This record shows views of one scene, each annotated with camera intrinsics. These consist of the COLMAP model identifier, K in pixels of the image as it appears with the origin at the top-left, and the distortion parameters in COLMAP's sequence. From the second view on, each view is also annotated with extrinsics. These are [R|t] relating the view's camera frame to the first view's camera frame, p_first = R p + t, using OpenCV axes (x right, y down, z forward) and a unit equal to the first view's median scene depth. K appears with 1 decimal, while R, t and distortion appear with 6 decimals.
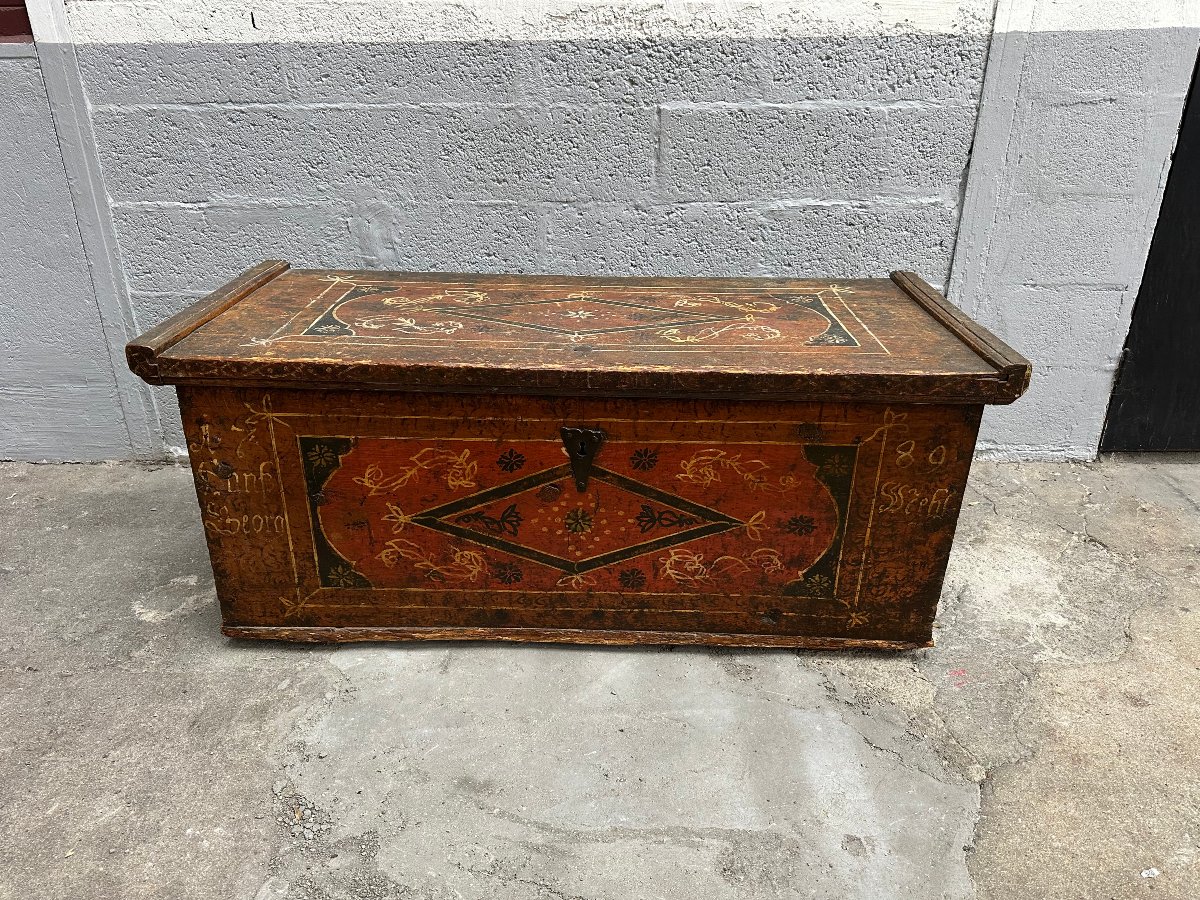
lens RADIAL K [[853.1, 0, 604.3], [0, 853.1, 458.0], [0, 0, 1]] dist [0.038207, -0.055690]
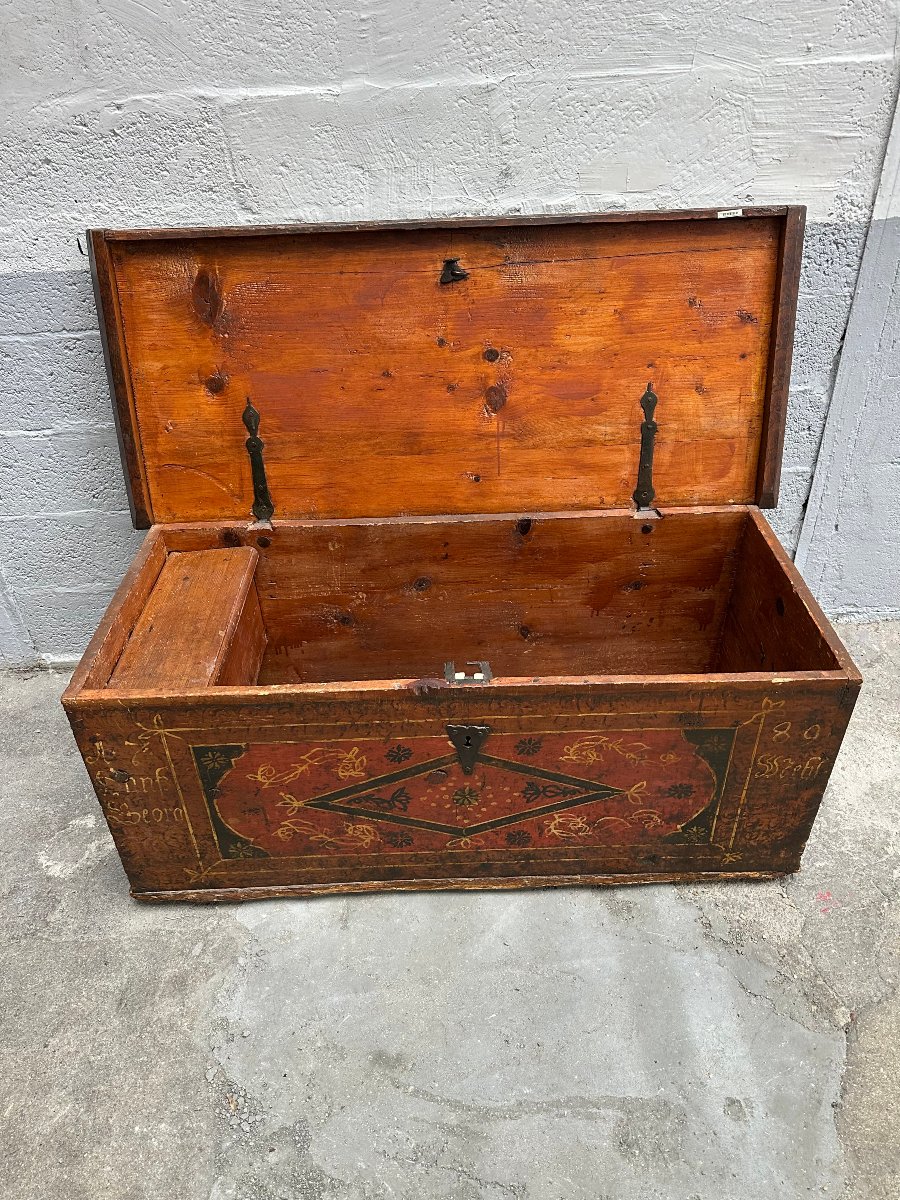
lens RADIAL K [[857.7, 0, 455.6], [0, 857.7, 602.3], [0, 0, 1]] dist [0.006767, -0.009529]
pose [[0.998597, -0.052266, 0.008558, -0.036560], [0.050013, 0.983763, 0.172363, -0.316359], [-0.017428, -0.171693, 0.984996, 0.013423]]
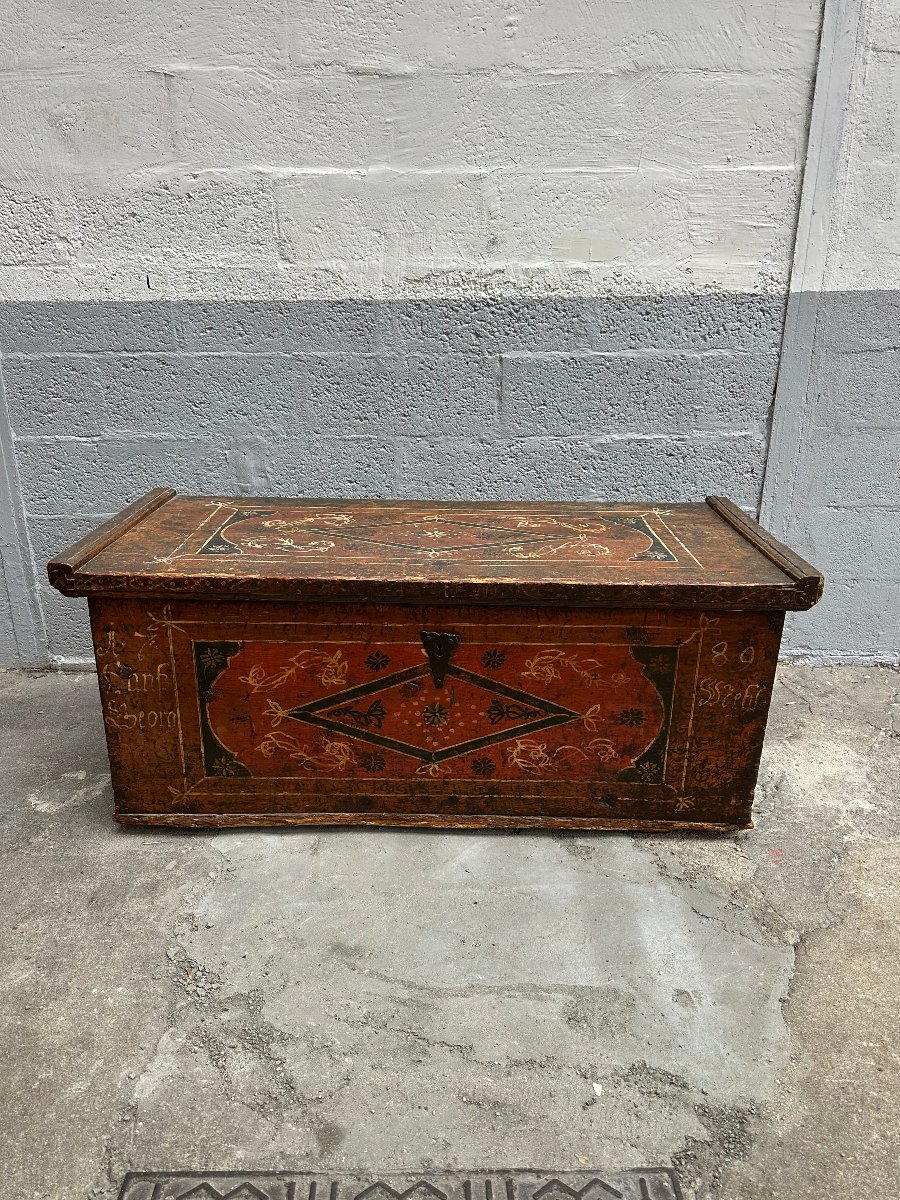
lens RADIAL K [[851.9, 0, 450.0], [0, 851.9, 600.0], [0, 0, 1]] dist [0.059409, -0.092638]
pose [[0.999948, -0.003873, 0.009427, -0.020024], [0.004667, 0.996309, -0.085712, 0.017901], [-0.009060, 0.085752, 0.996275, -0.135187]]
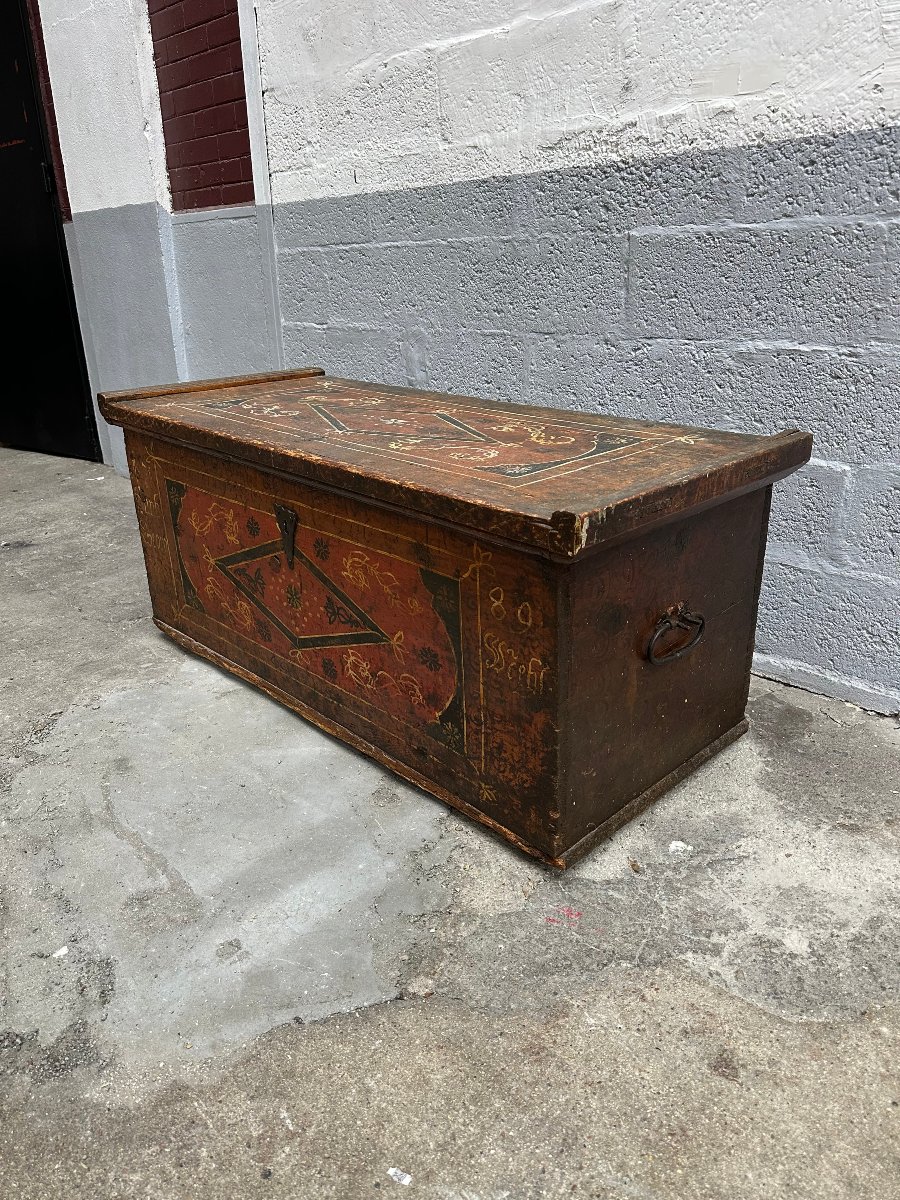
lens RADIAL K [[857.7, 0, 455.6], [0, 857.7, 602.3], [0, 0, 1]] dist [0.006767, -0.009529]
pose [[0.702806, 0.245559, -0.667656, 0.786203], [-0.278443, 0.958610, 0.059467, -0.039079], [0.654625, 0.144110, 0.742091, 0.304305]]
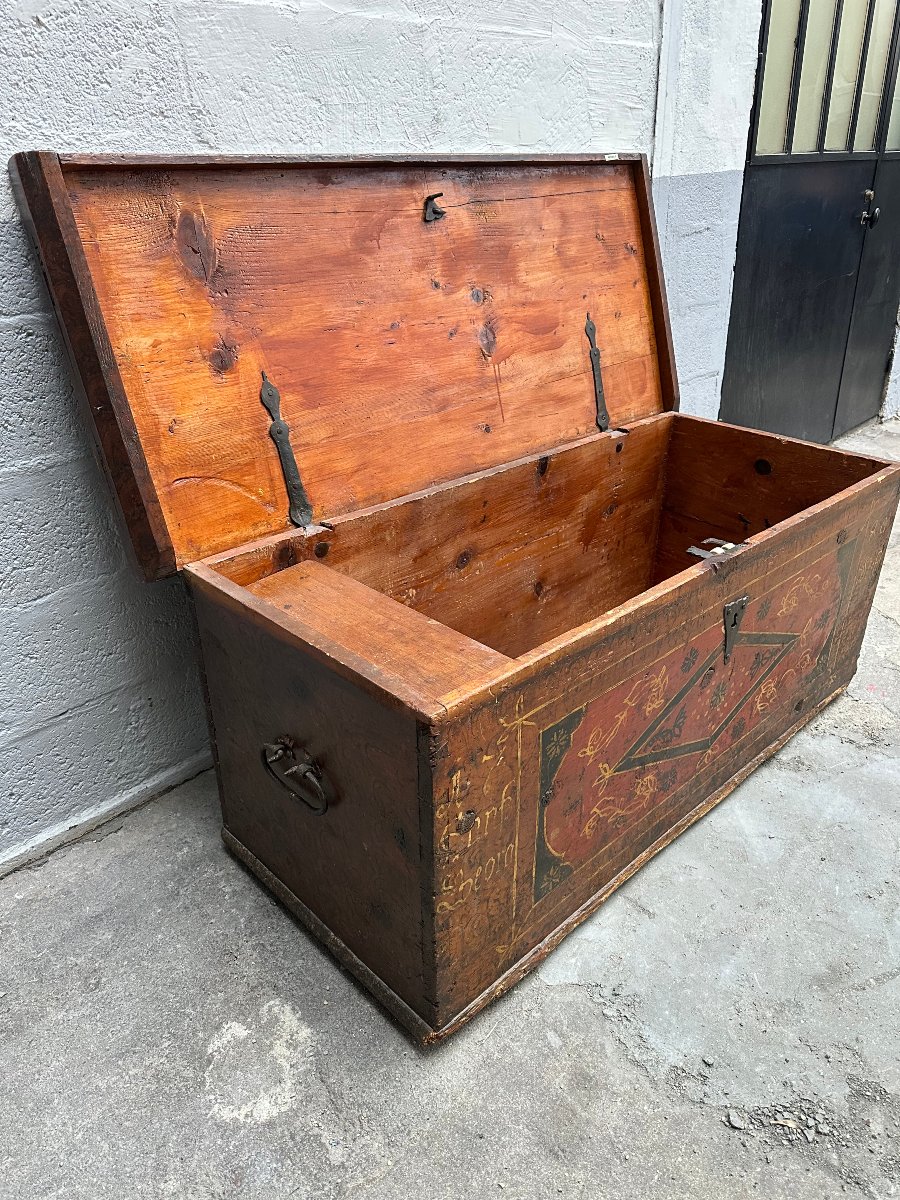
lens RADIAL K [[858.4, 0, 458.4], [0, 858.4, 593.3], [0, 0, 1]] dist [0.004087, -0.006927]
pose [[0.709048, -0.326793, 0.624865, -0.759279], [0.318795, 0.938961, 0.129314, -0.237355], [-0.628983, 0.107514, 0.769949, 0.390732]]
